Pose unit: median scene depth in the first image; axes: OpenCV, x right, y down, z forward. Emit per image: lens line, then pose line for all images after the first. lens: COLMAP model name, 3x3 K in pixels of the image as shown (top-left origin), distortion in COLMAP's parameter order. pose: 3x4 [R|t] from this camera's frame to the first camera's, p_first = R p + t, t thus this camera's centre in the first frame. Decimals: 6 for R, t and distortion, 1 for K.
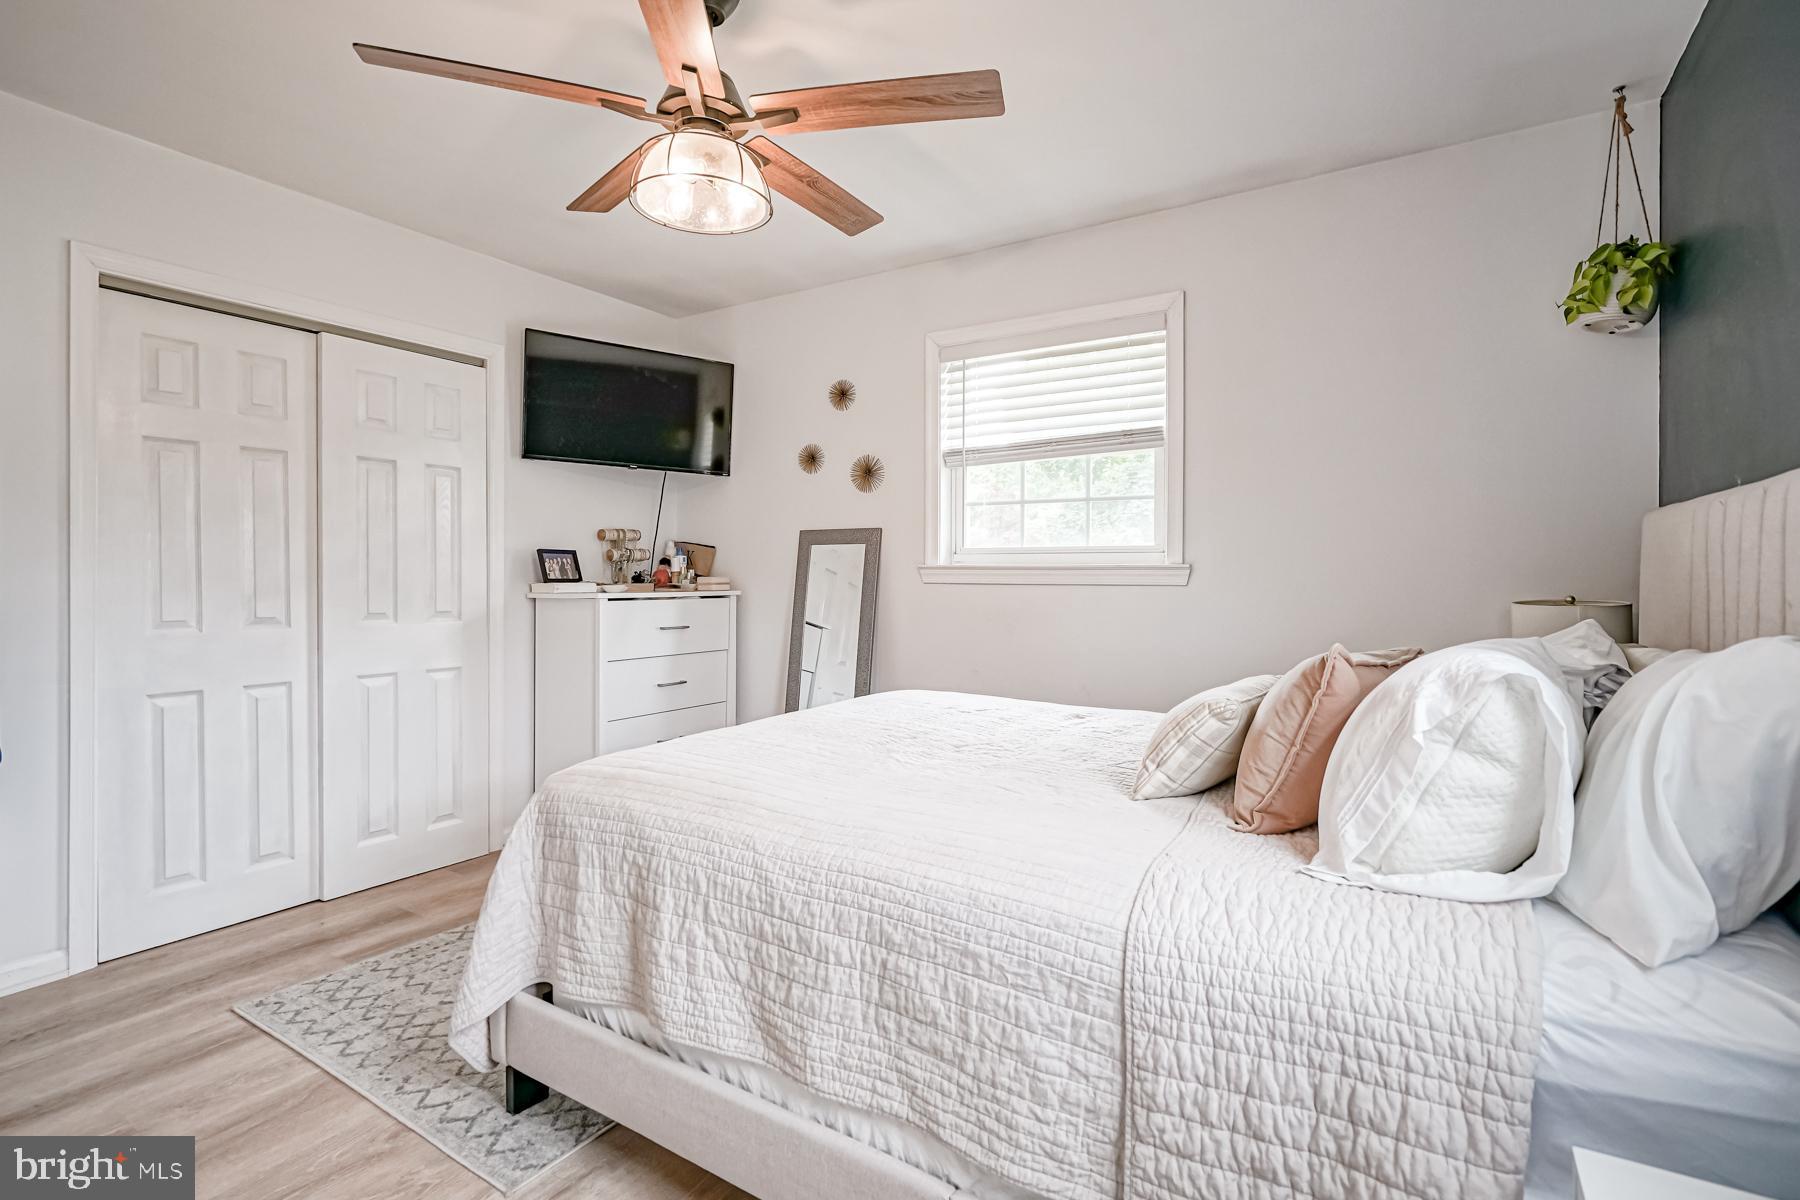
lens RADIAL K [[847.6, 0, 890.2], [0, 847.6, 569.1], [0, 0, 1]] dist [-0.000874, 0.000515]
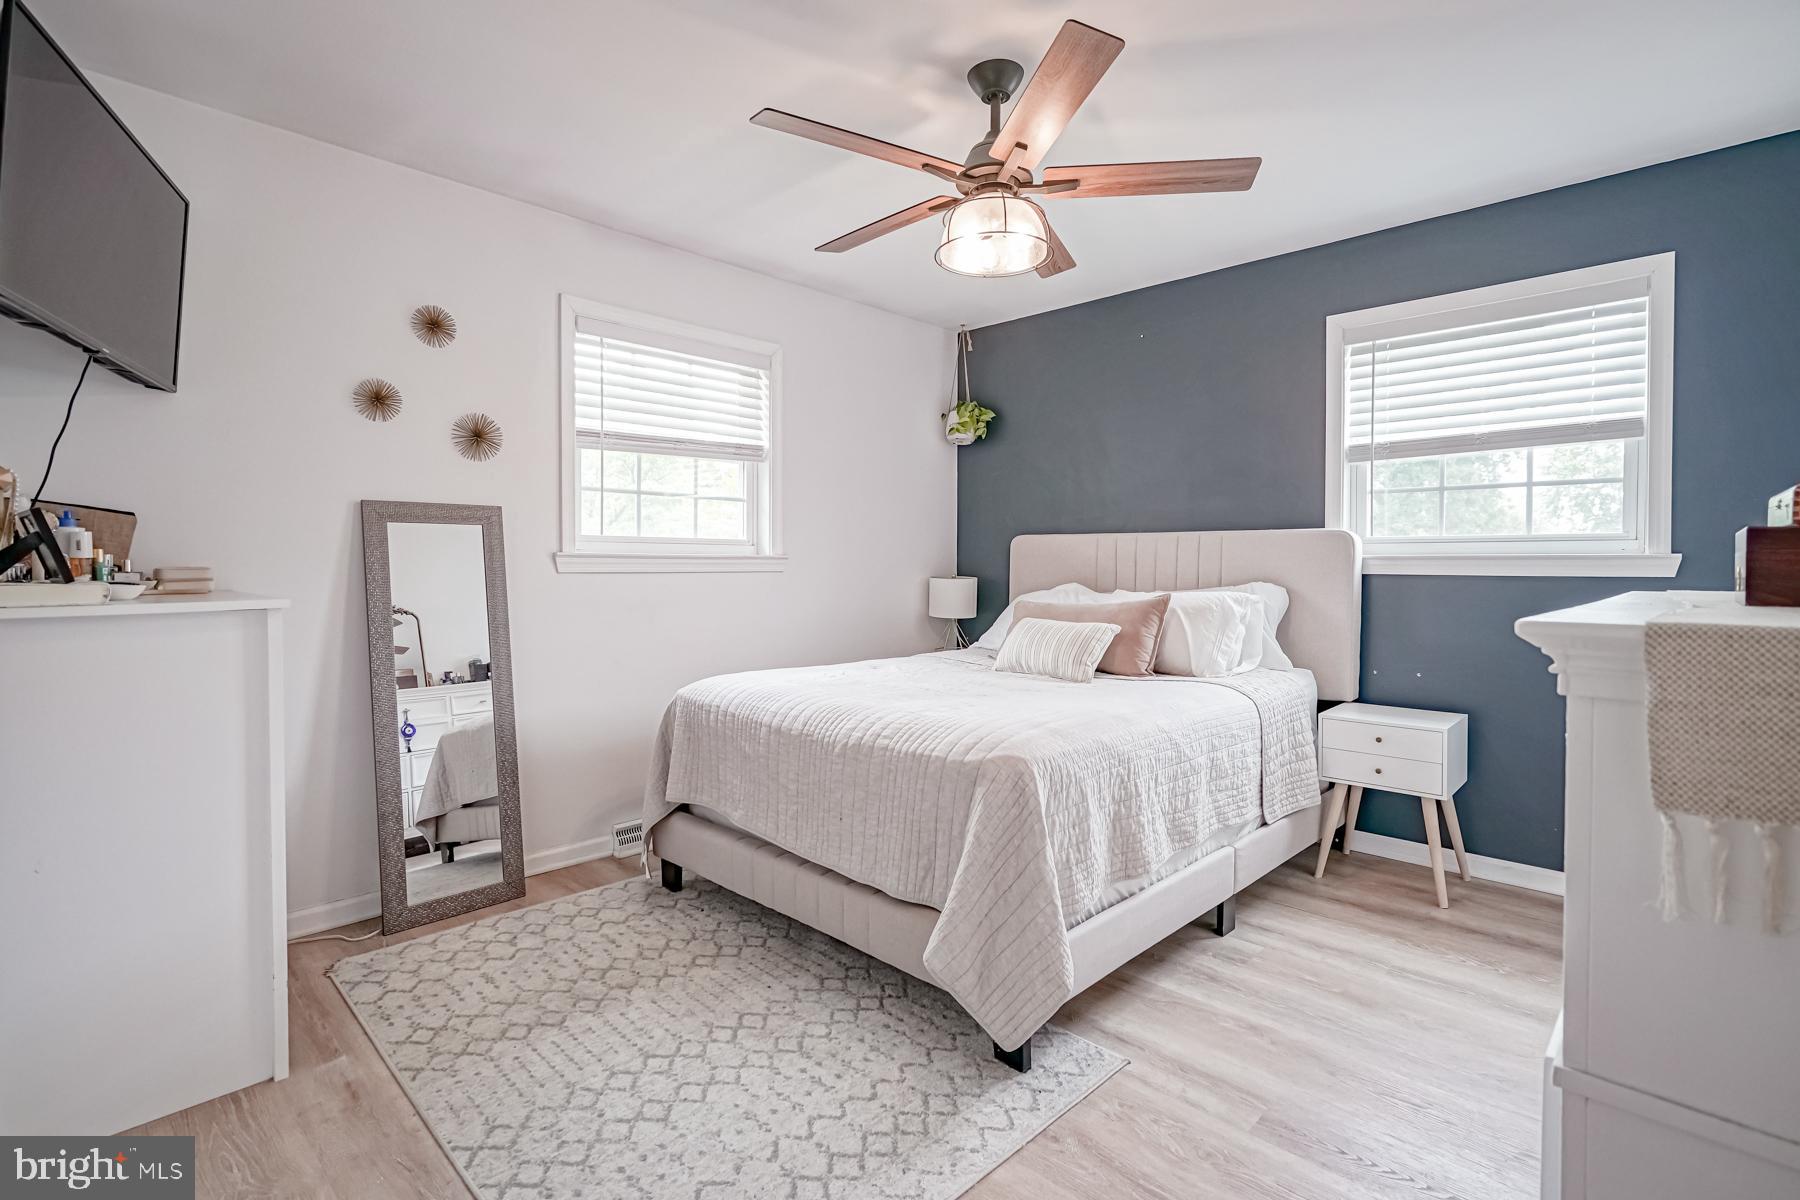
lens RADIAL K [[847.6, 0, 890.2], [0, 847.6, 569.1], [0, 0, 1]] dist [-0.000874, 0.000515]
pose [[0.211583, -0.009671, 0.977312, -0.770446], [-0.008169, 0.999899, 0.011663, -0.001149], [-0.977326, -0.010451, 0.211483, 0.479811]]
